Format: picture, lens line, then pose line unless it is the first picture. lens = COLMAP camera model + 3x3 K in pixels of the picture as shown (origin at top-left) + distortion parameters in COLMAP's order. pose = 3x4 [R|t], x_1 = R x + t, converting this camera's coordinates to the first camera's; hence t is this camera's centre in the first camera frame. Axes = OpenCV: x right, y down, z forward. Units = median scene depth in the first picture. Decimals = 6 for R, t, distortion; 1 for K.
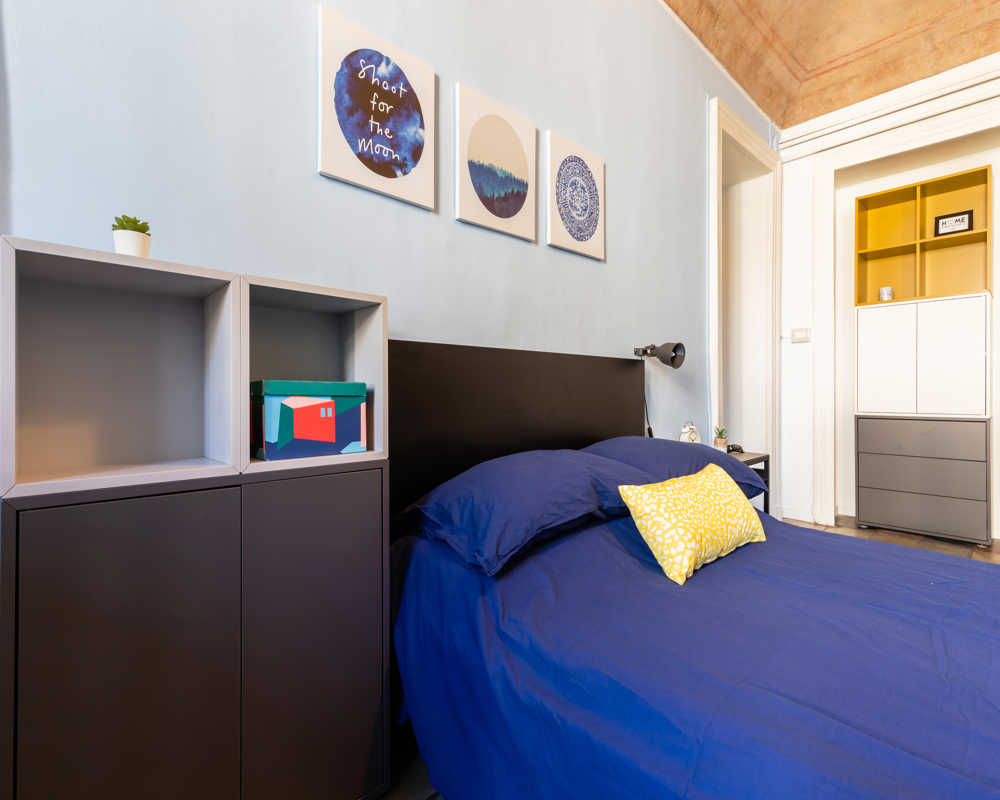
lens RADIAL K [[476.2, 0, 498.1], [0, 476.2, 379.5], [0, 0, 1]] dist [0.034645, -0.003723]
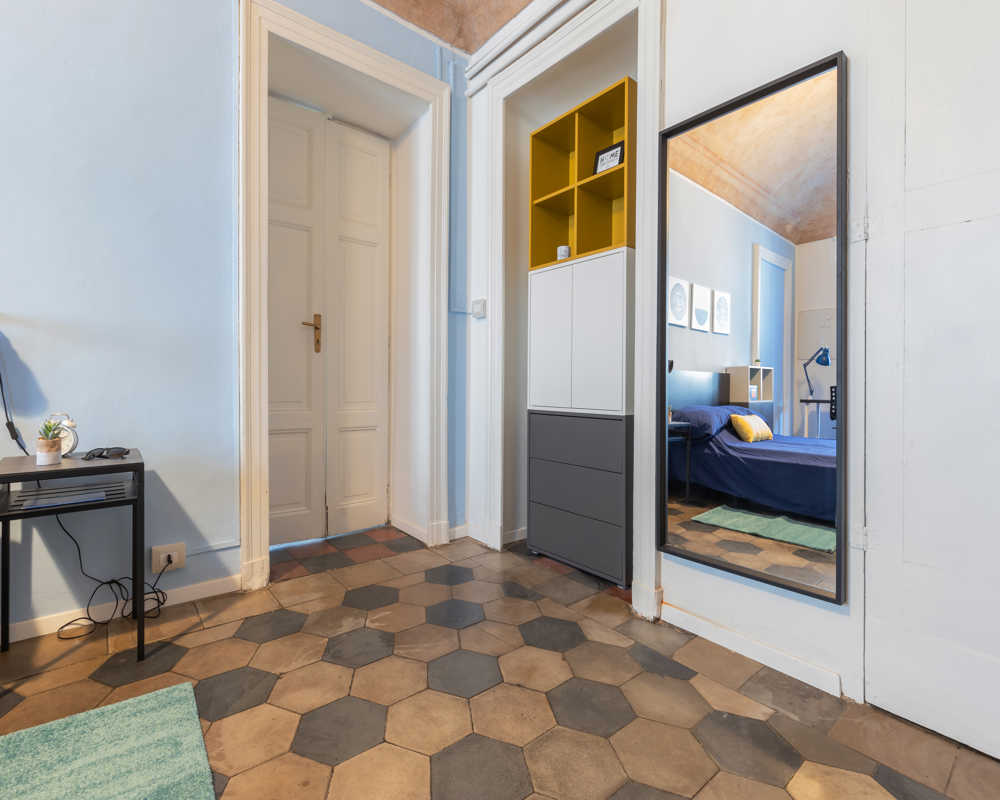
lens RADIAL K [[476.2, 0, 477.8], [0, 476.2, 375.6], [0, 0, 1]] dist [0.034645, -0.003723]
pose [[0.999596, 0.000974, -0.028410, 0.727247], [-0.000990, 0.999999, -0.000516, 0.025315], [0.028410, 0.000544, 0.999596, 0.227834]]
